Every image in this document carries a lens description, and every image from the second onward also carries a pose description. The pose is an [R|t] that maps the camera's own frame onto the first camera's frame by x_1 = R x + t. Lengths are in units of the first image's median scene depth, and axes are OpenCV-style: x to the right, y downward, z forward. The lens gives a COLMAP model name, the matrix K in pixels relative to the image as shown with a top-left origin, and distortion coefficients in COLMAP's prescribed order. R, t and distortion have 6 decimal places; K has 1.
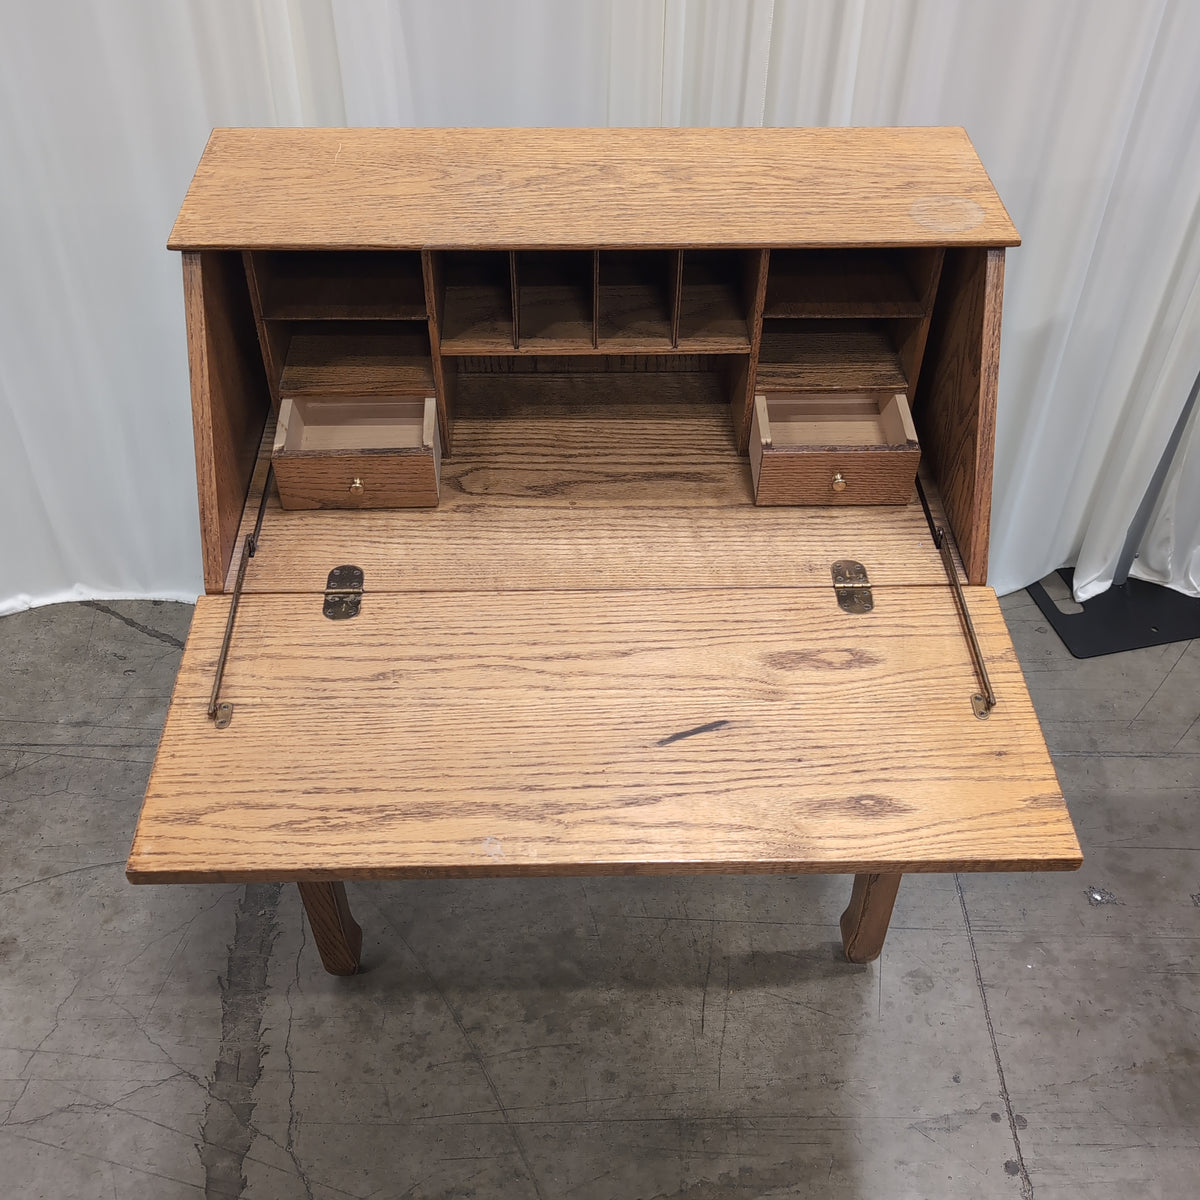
lens RADIAL K [[1351.6, 0, 600.0], [0, 1351.6, 600.0], [0, 0, 1]] dist [0.054675, -0.128028]
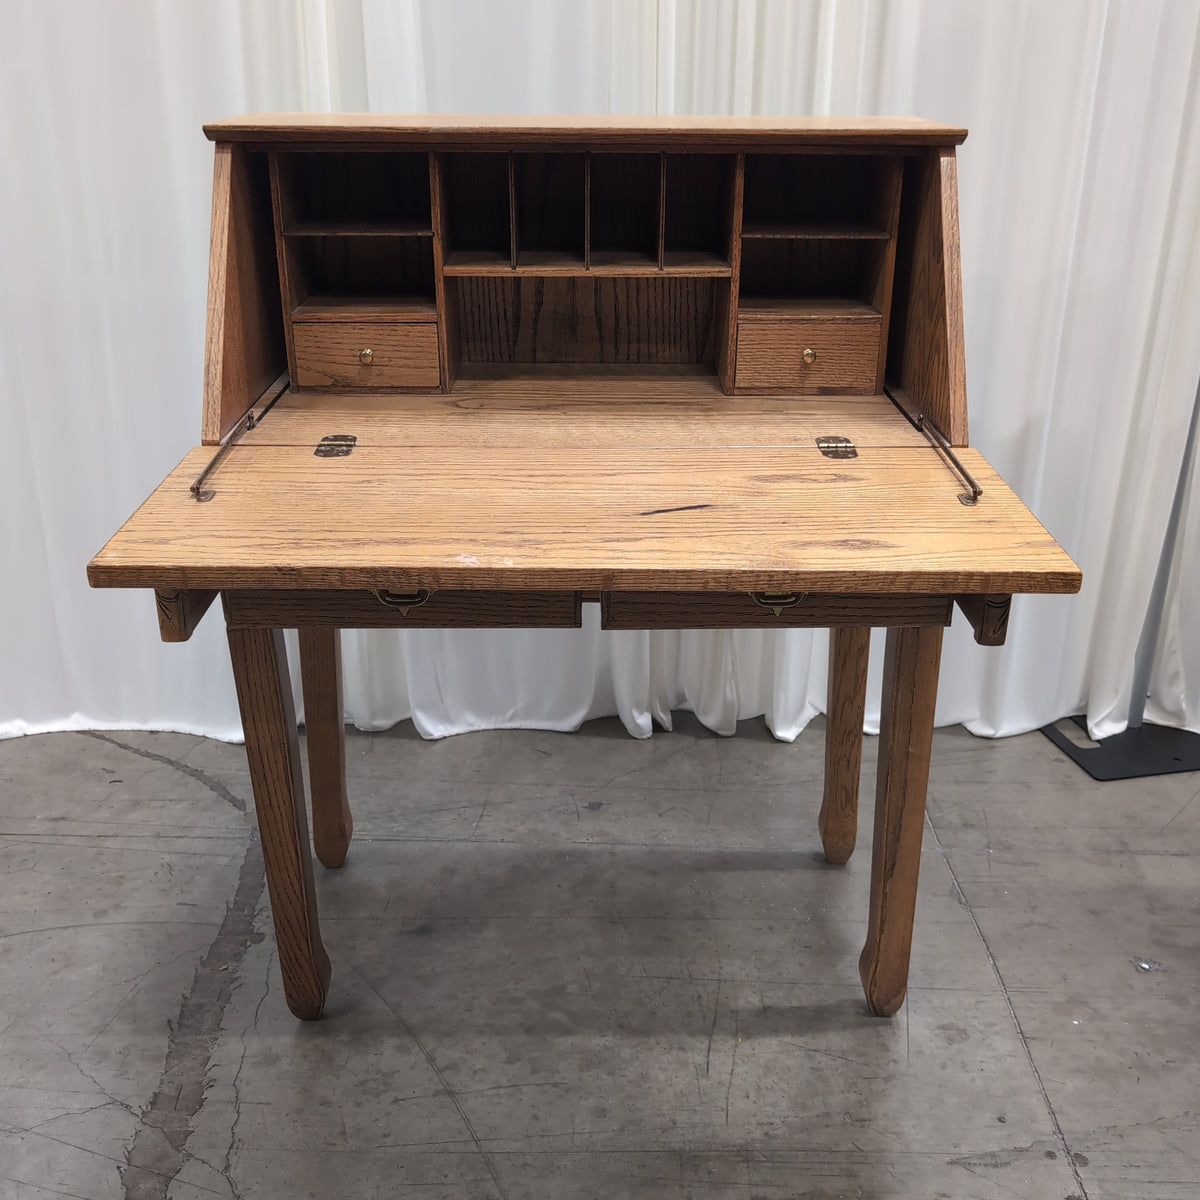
lens RADIAL K [[1355.1, 0, 600.0], [0, 1355.1, 600.0], [0, 0, 1]] dist [0.022416, -0.038985]
pose [[0.999816, 0.002421, -0.019051, 0.021744], [-0.009111, 0.933071, -0.359577, 0.346442], [0.016906, 0.359684, 0.932921, 0.067612]]
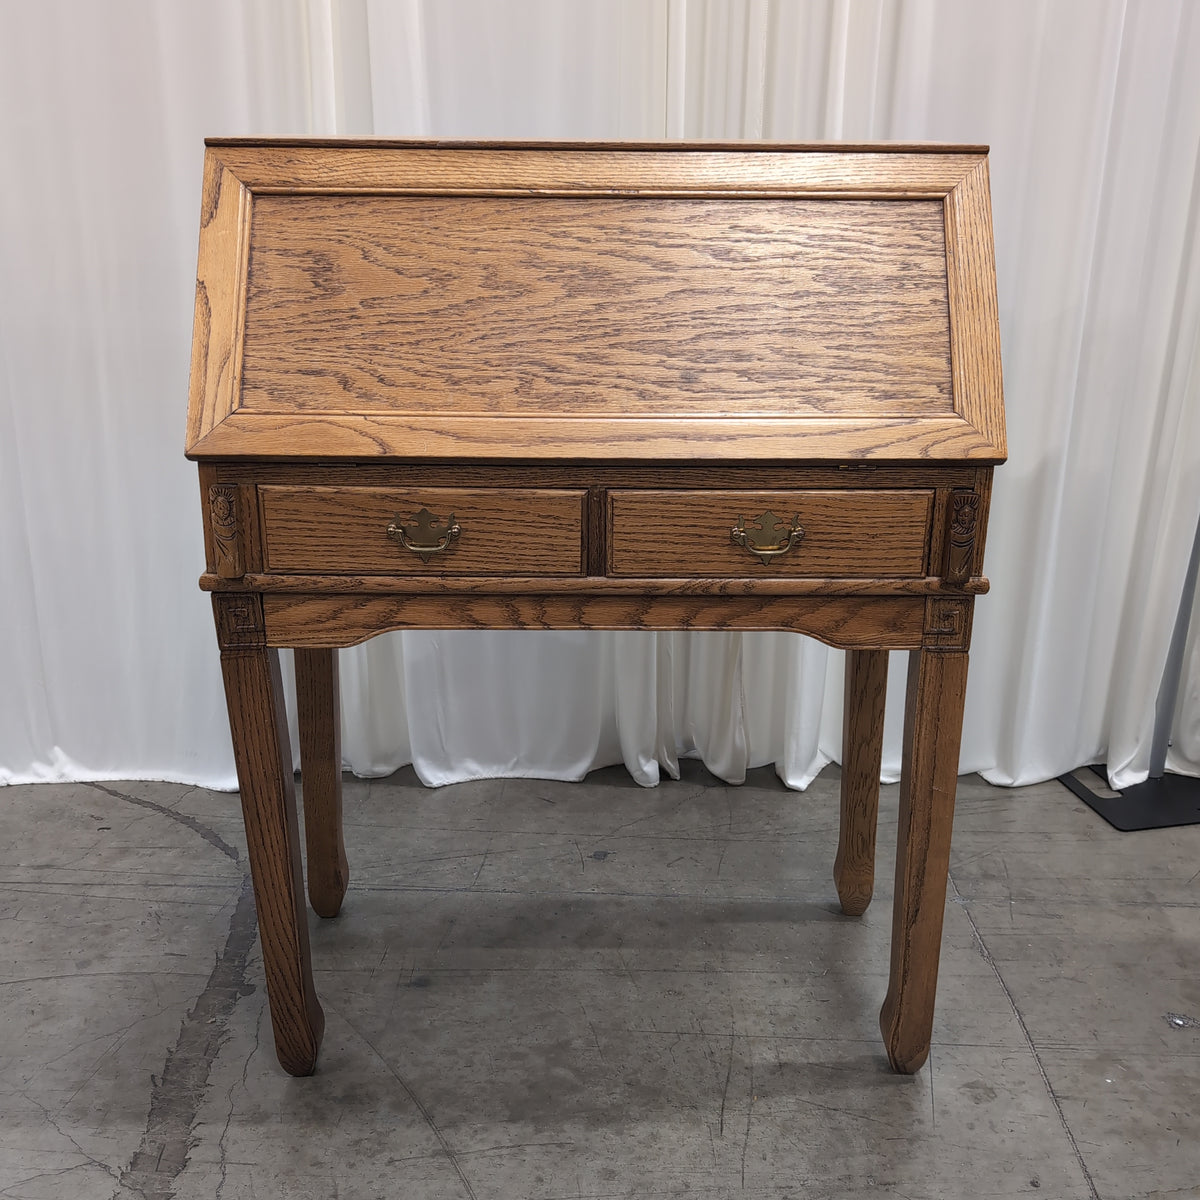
lens RADIAL K [[1355.4, 0, 600.0], [0, 1355.4, 600.0], [0, 0, 1]] dist [-0.000876, 0.024070]
pose [[0.999822, 0.004665, -0.018281, 0.014673], [-0.011686, 0.913815, -0.405961, 0.354976], [0.014812, 0.406103, 0.913707, 0.107914]]
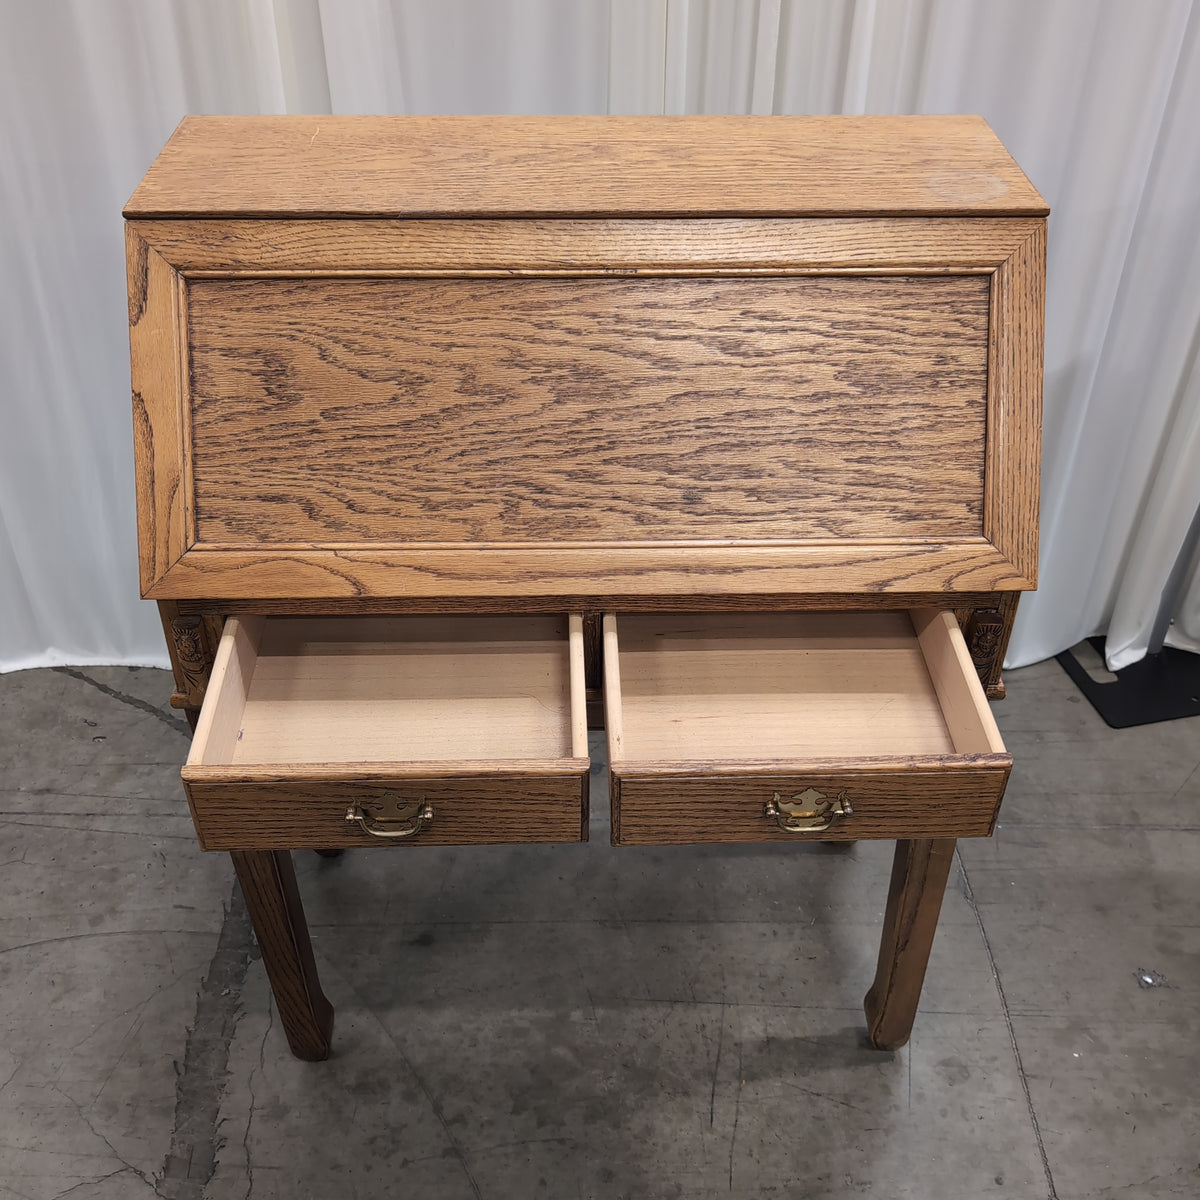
lens RADIAL K [[1356.3, 0, 600.0], [0, 1356.3, 600.0], [0, 0, 1]] dist [0.013784, -0.018462]
pose [[0.999945, 0.001654, -0.010398, 0.010889], [-0.002690, 0.994933, -0.100502, 0.063904], [0.010179, 0.100525, 0.994883, 0.076364]]
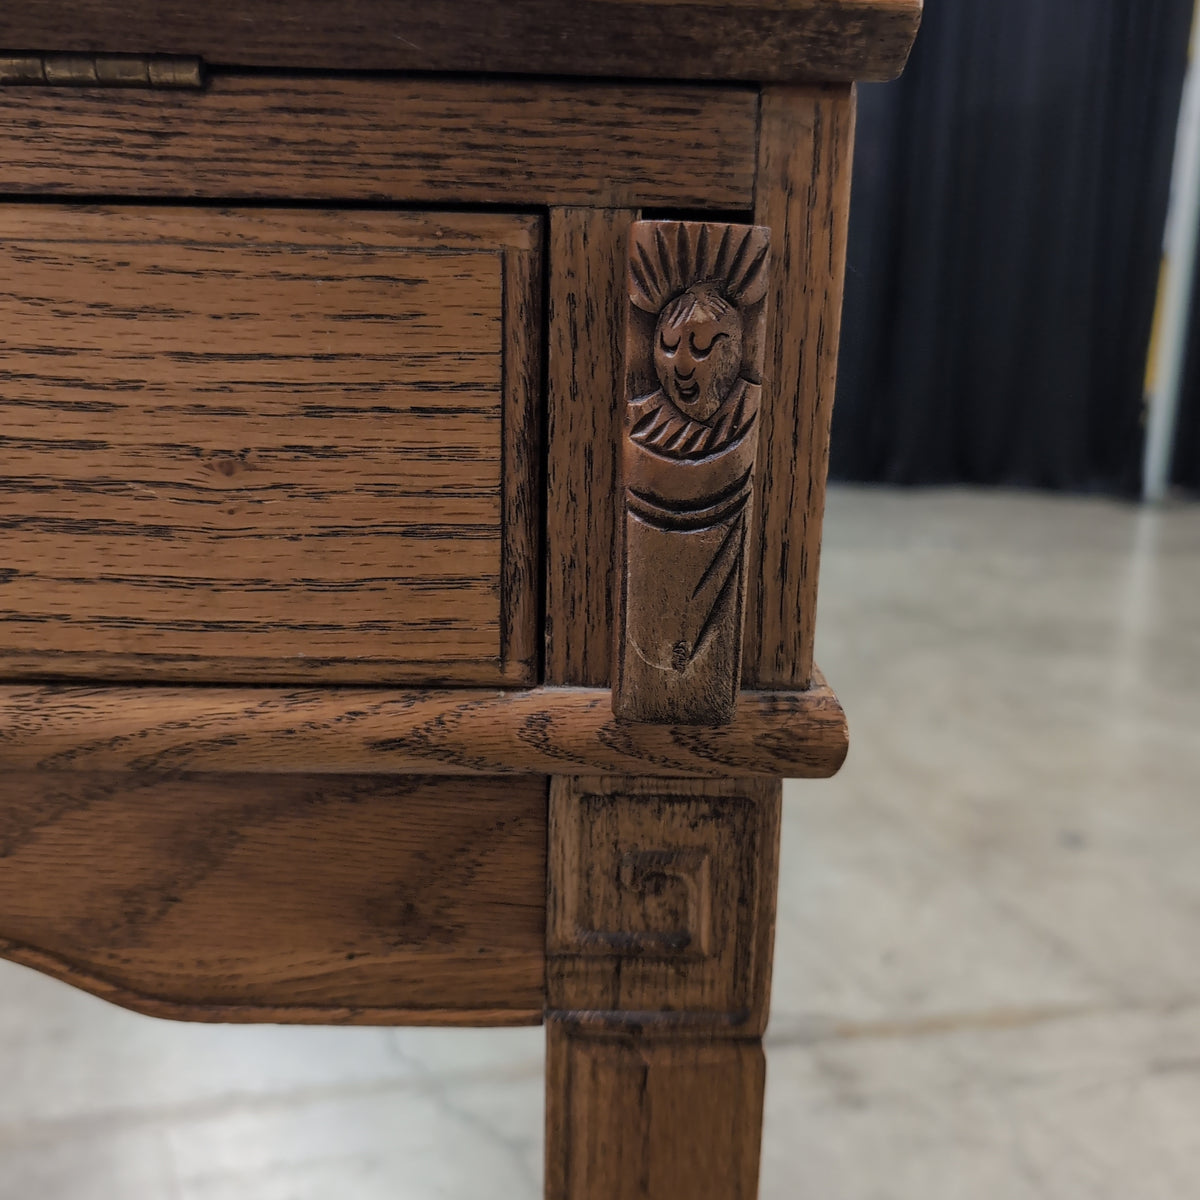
lens RADIAL K [[1351.6, 0, 600.0], [0, 1351.6, 600.0], [0, 0, 1]] dist [0.054675, -0.128028]
pose [[0.999711, 0.019281, -0.014324, 0.190247], [-0.023848, 0.868001, -0.495989, 0.103314], [0.002870, 0.496187, 0.868211, 0.654716]]
